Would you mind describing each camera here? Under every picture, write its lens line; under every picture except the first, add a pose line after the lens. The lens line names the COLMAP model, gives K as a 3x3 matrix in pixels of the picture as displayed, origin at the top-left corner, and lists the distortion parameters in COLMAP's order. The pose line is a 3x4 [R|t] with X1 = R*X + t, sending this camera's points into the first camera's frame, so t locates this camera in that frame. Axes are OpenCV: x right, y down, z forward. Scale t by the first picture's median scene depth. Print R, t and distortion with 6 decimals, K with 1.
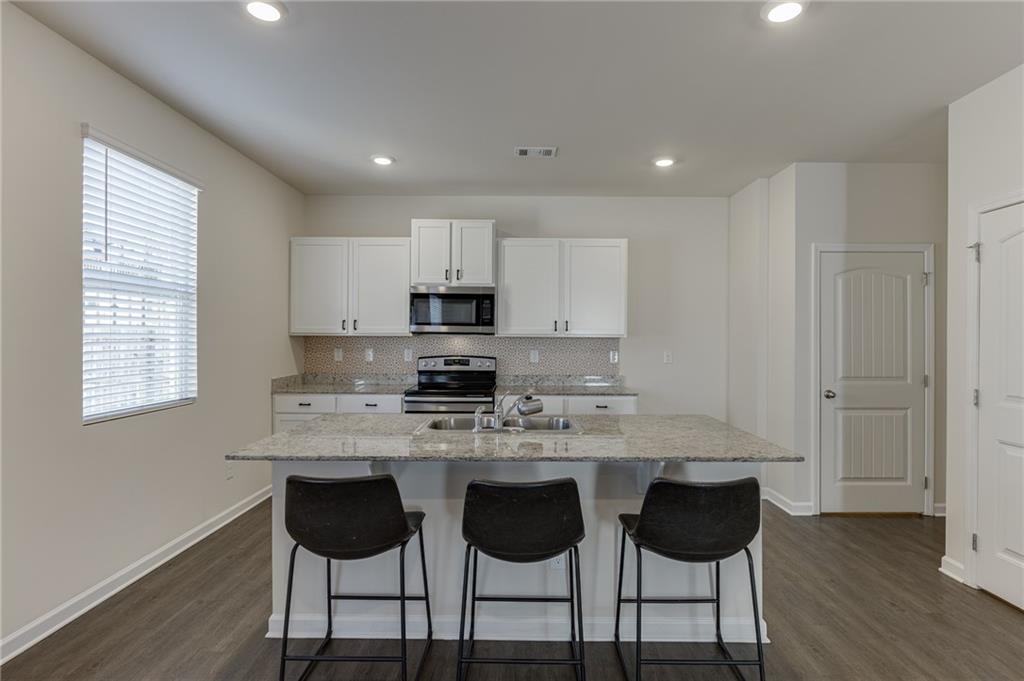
lens RADIAL K [[513.2, 0, 520.0], [0, 513.2, 338.7], [0, 0, 1]] dist [-0.001043, -0.003967]
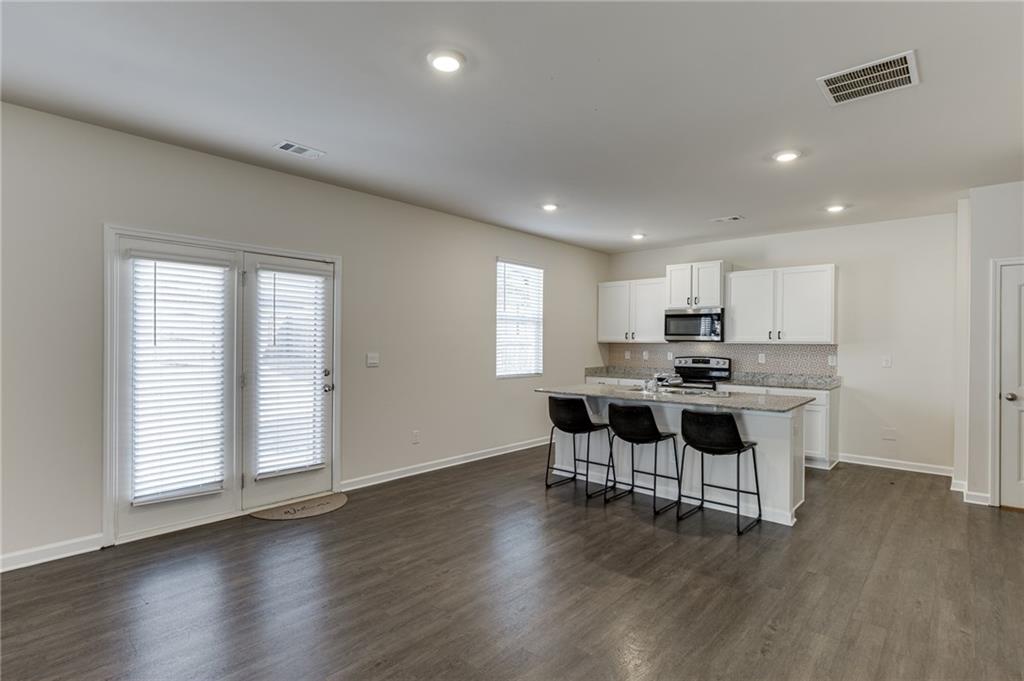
lens RADIAL K [[513.2, 0, 519.4], [0, 513.2, 340.1], [0, 0, 1]] dist [-0.001043, -0.003967]
pose [[0.757131, -0.001953, -0.653260, 0.503092], [-0.004878, 0.999951, -0.008644, 0.002013], [0.653244, 0.009731, 0.757085, -0.475520]]
